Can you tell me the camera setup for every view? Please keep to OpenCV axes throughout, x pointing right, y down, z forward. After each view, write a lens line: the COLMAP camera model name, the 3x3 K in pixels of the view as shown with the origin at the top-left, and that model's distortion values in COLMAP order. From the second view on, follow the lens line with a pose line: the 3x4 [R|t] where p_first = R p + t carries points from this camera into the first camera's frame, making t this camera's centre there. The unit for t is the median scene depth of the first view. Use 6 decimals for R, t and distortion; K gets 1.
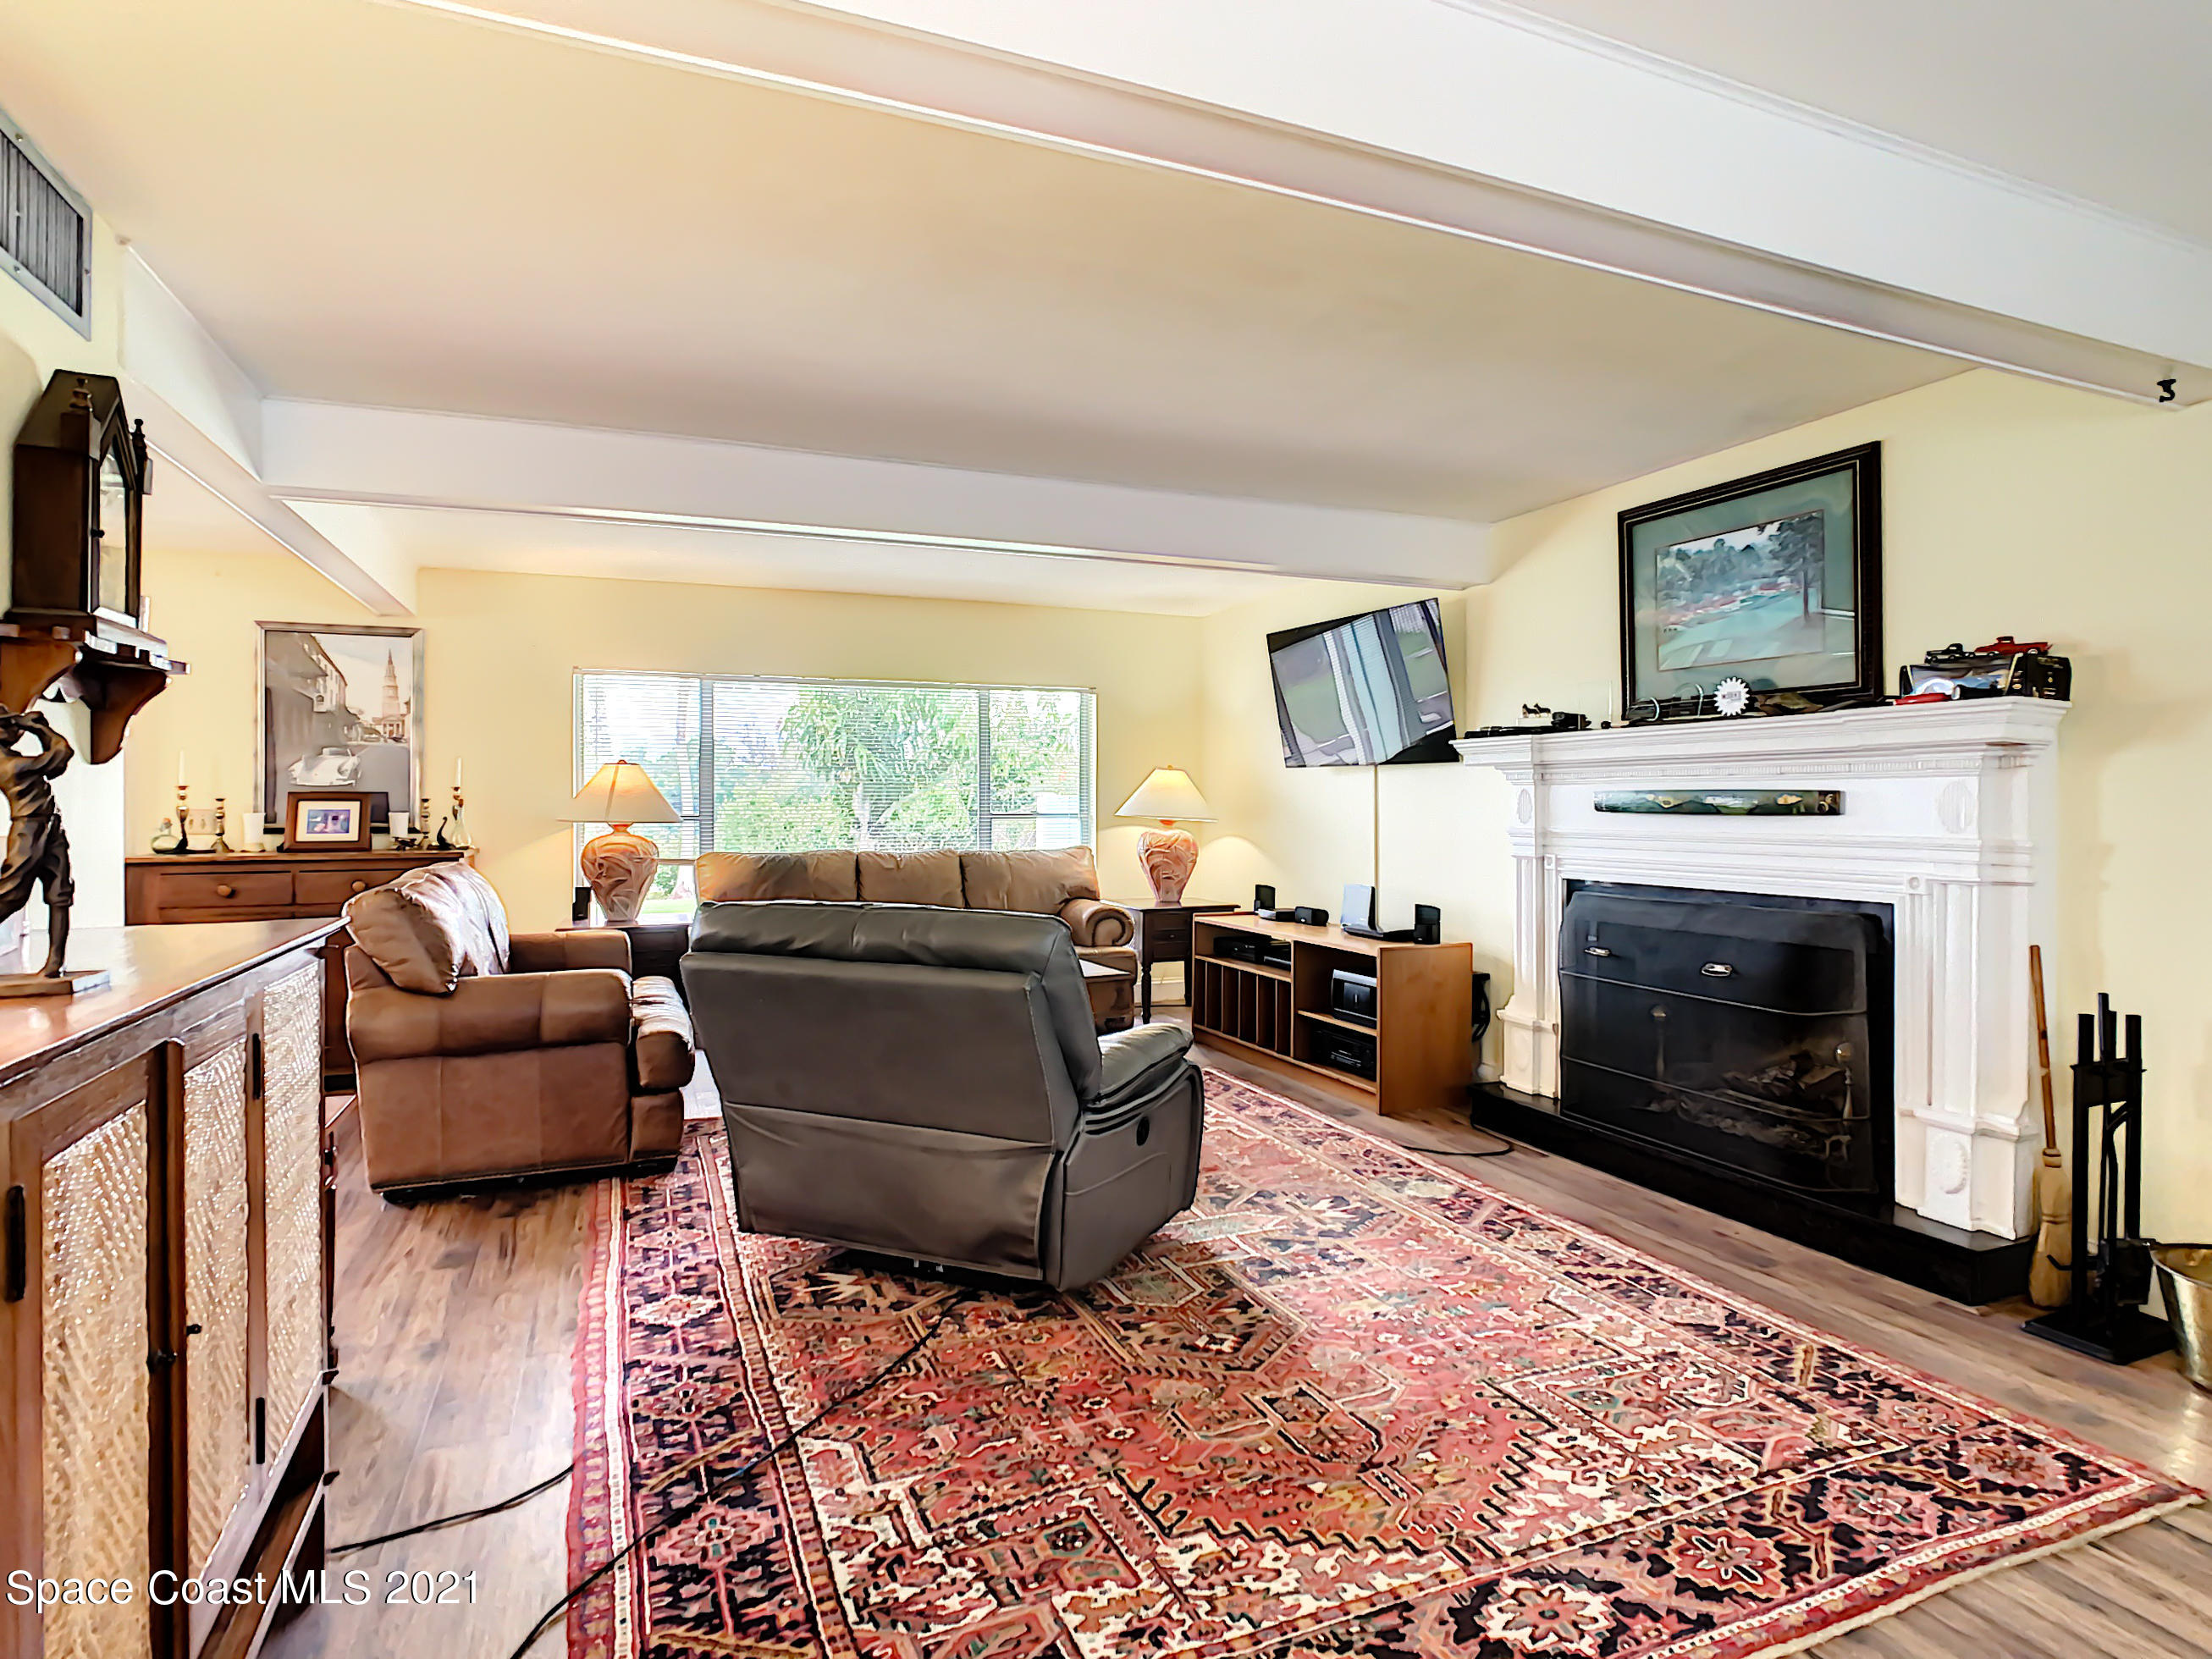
lens RADIAL K [[1172.5, 0, 1088.4], [0, 1172.5, 819.0], [0, 0, 1]] dist [-0.010902, 0.000797]
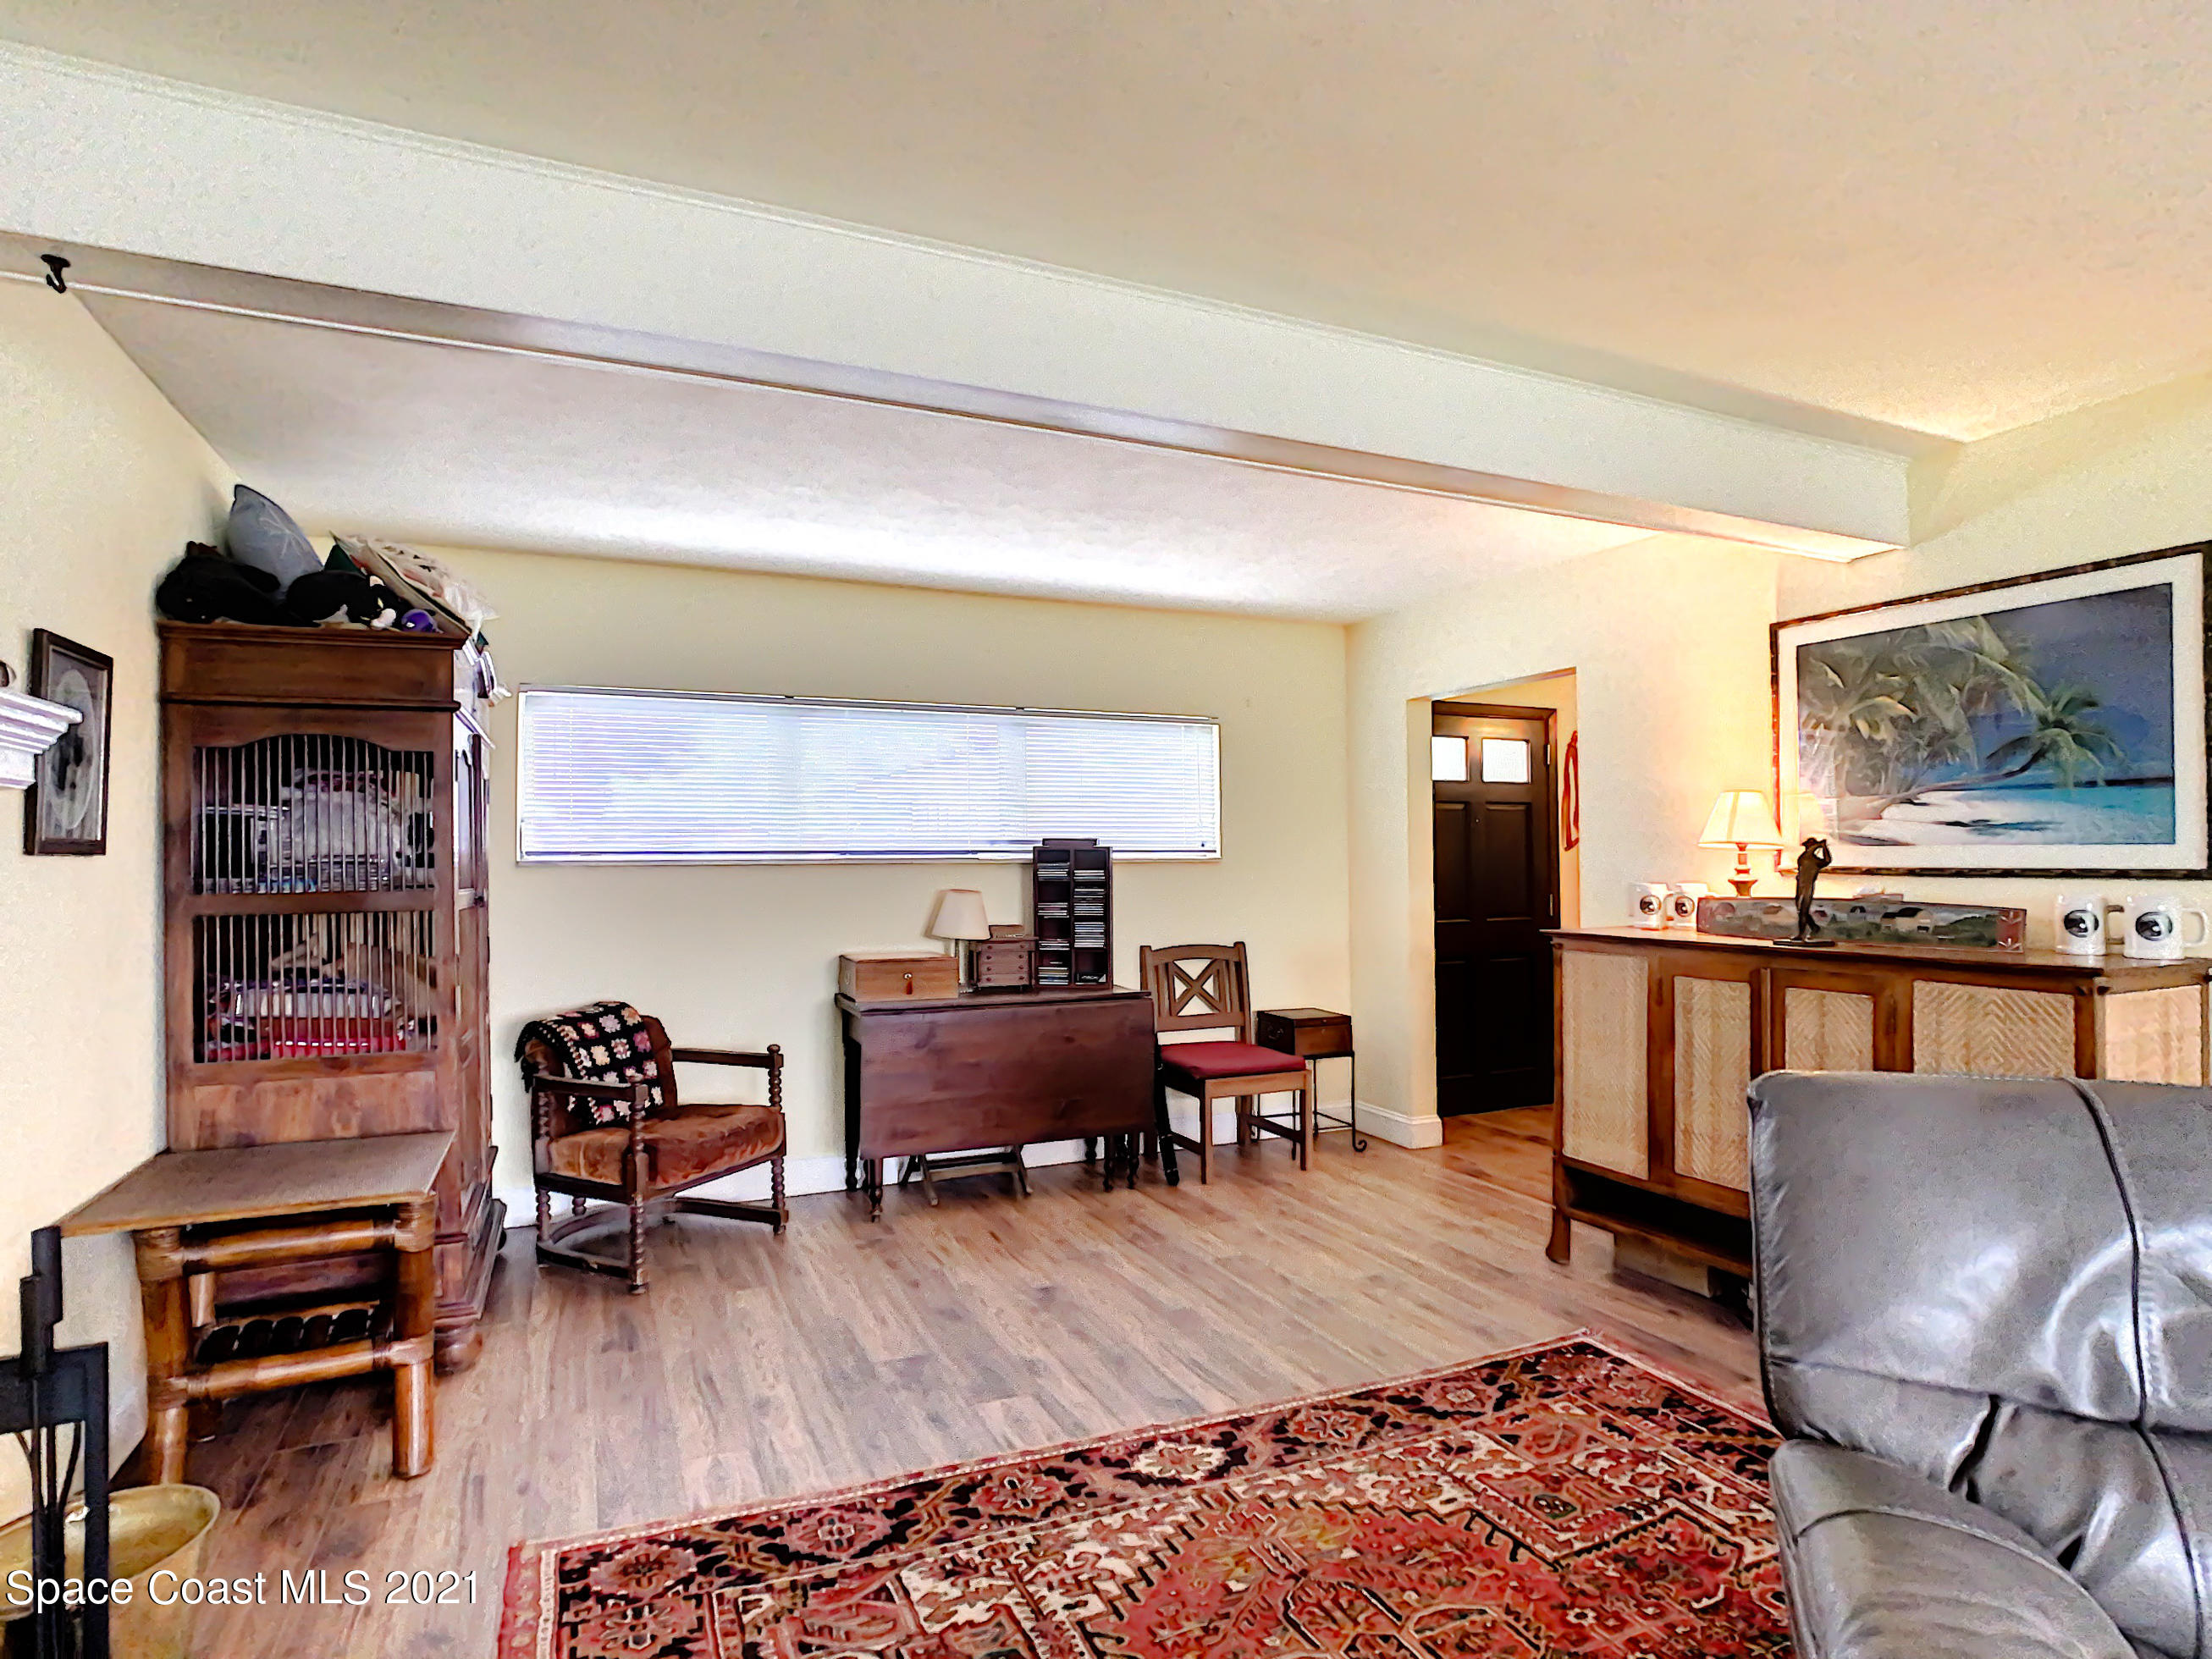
lens RADIAL K [[1117.6, 0, 1101.4], [0, 1117.6, 866.0], [0, 0, 1]] dist [0.000026, 0.000393]
pose [[-0.999492, 0.005243, -0.031429, 0.475357], [0.004825, 0.999899, 0.013382, -0.051104], [0.031496, 0.013223, -0.999416, 2.116571]]
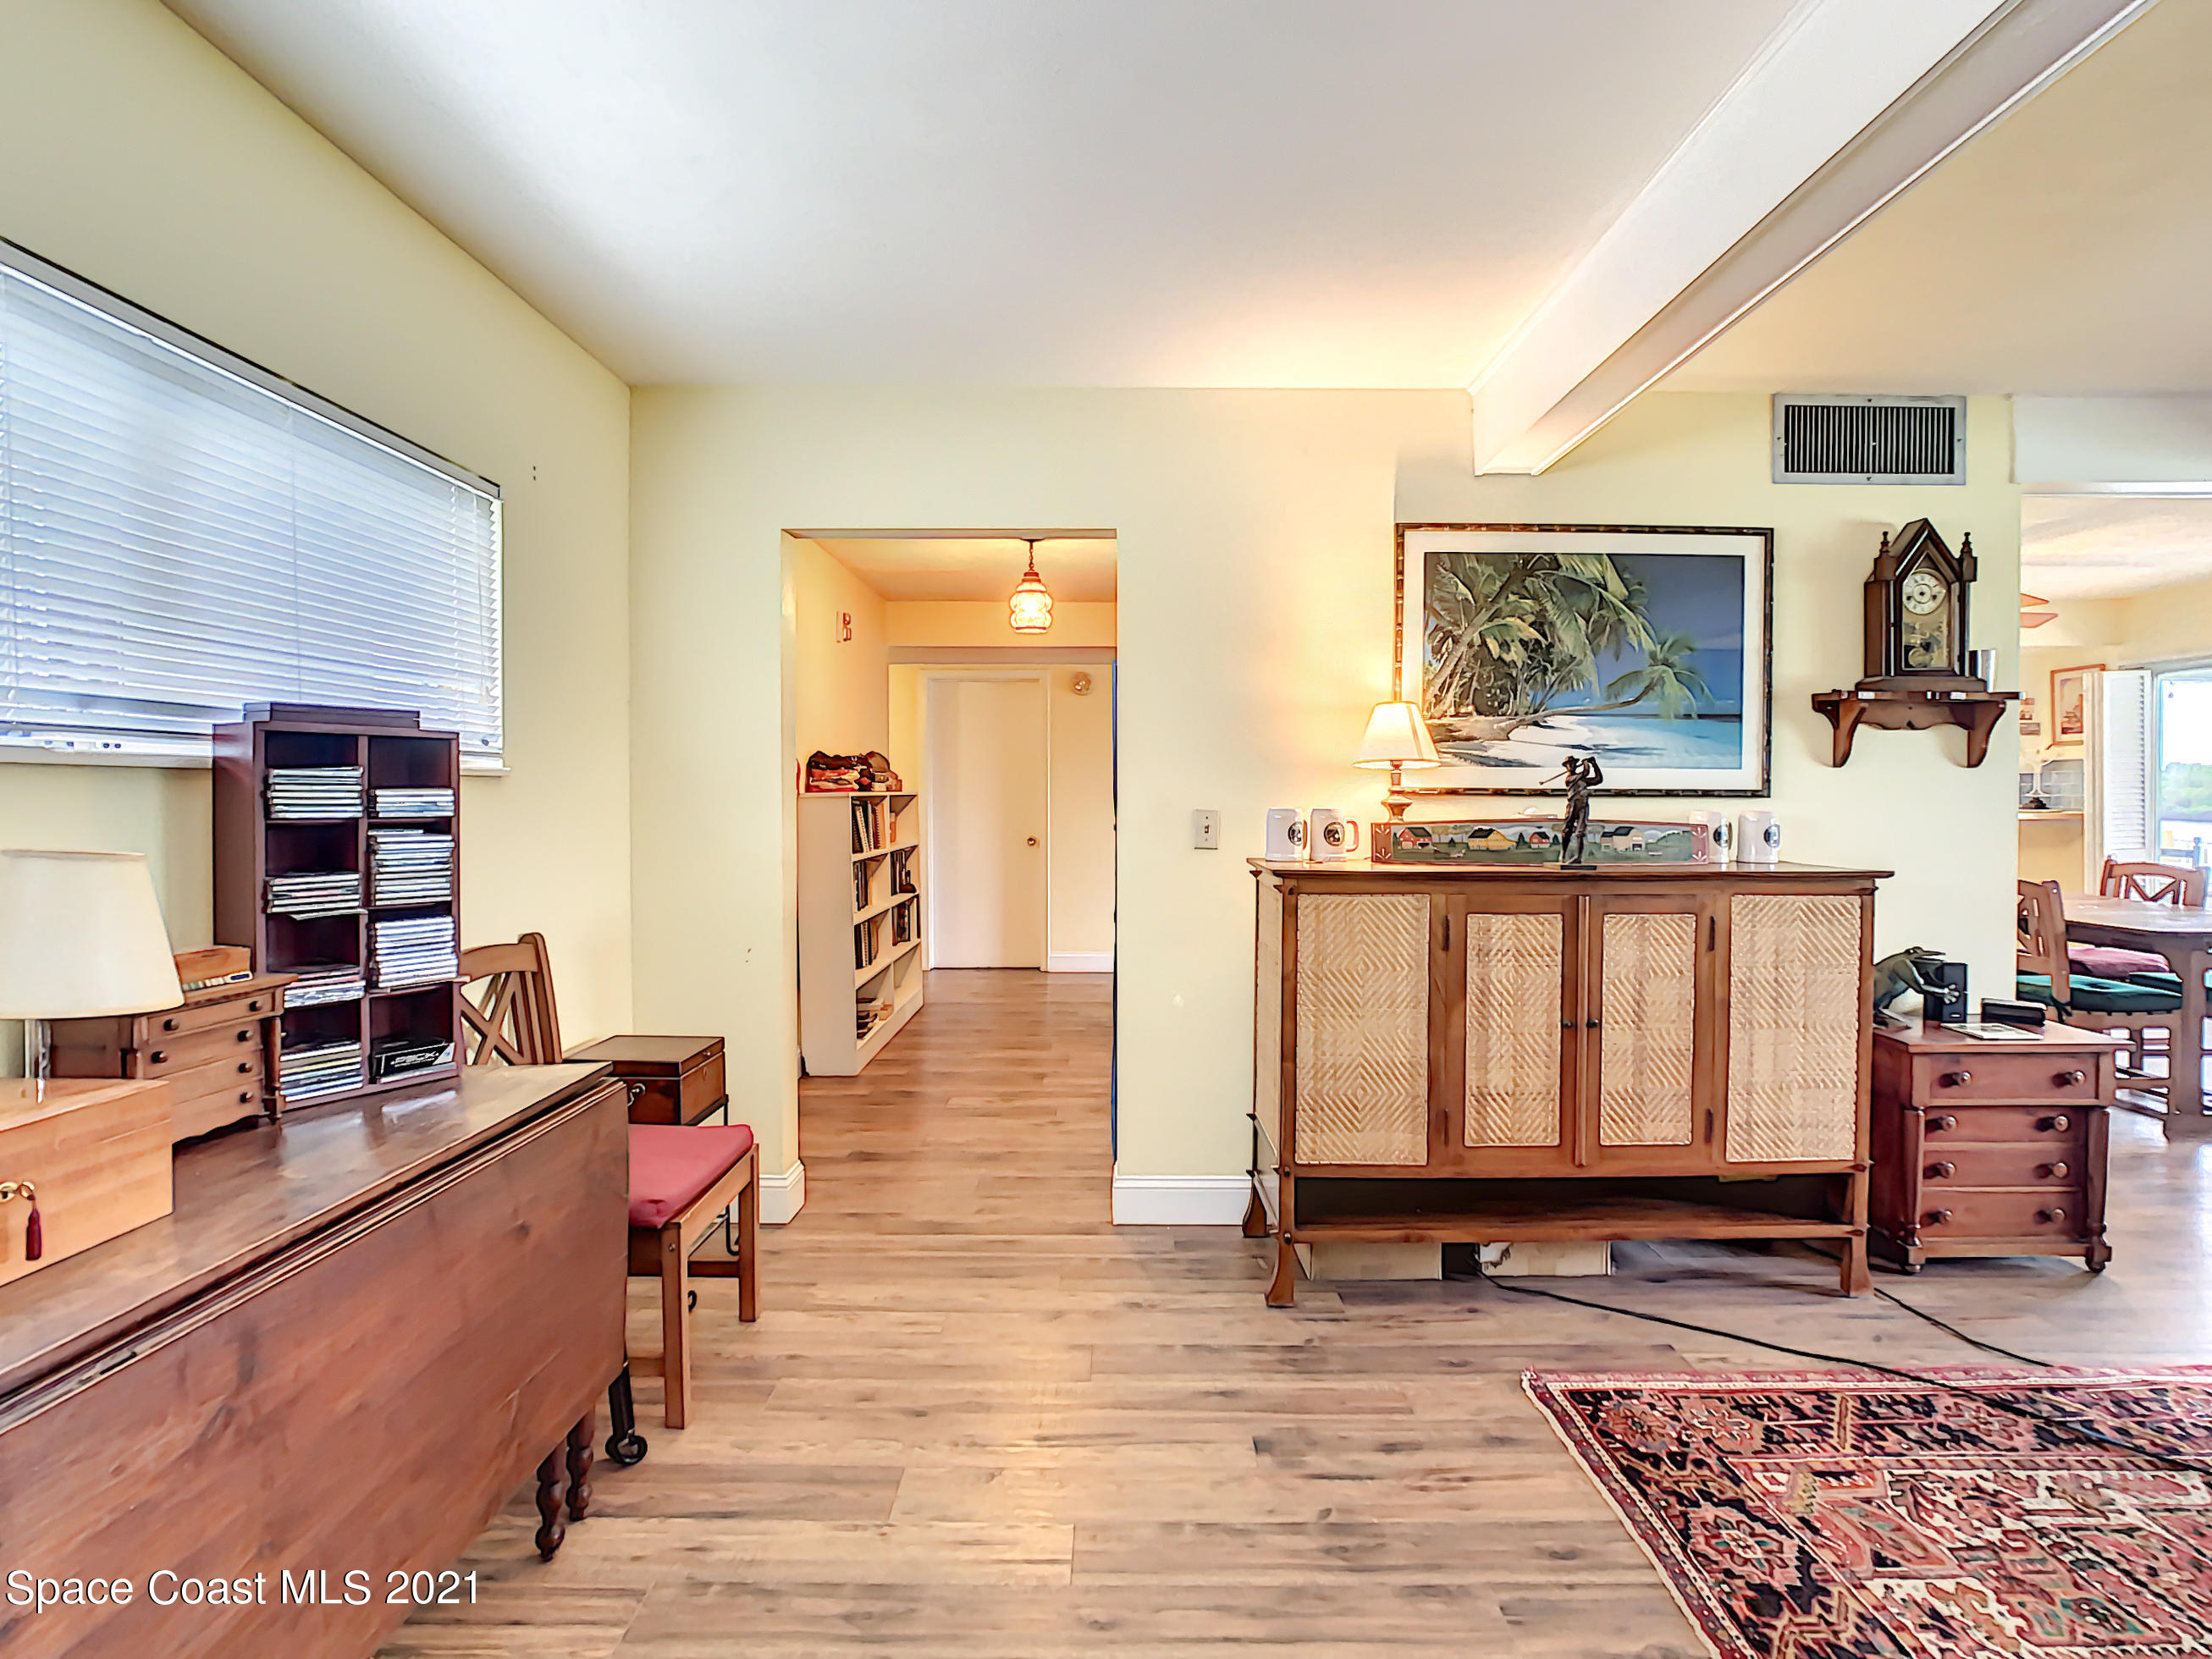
lens RADIAL K [[1172.5, 0, 1088.4], [0, 1172.5, 819.0], [0, 0, 1]] dist [-0.010902, 0.000797]
pose [[-0.399382, 0.021169, -0.916540, 1.111797], [-0.009813, 0.999577, 0.027363, -0.017111], [0.916732, 0.019922, -0.399006, 0.631152]]
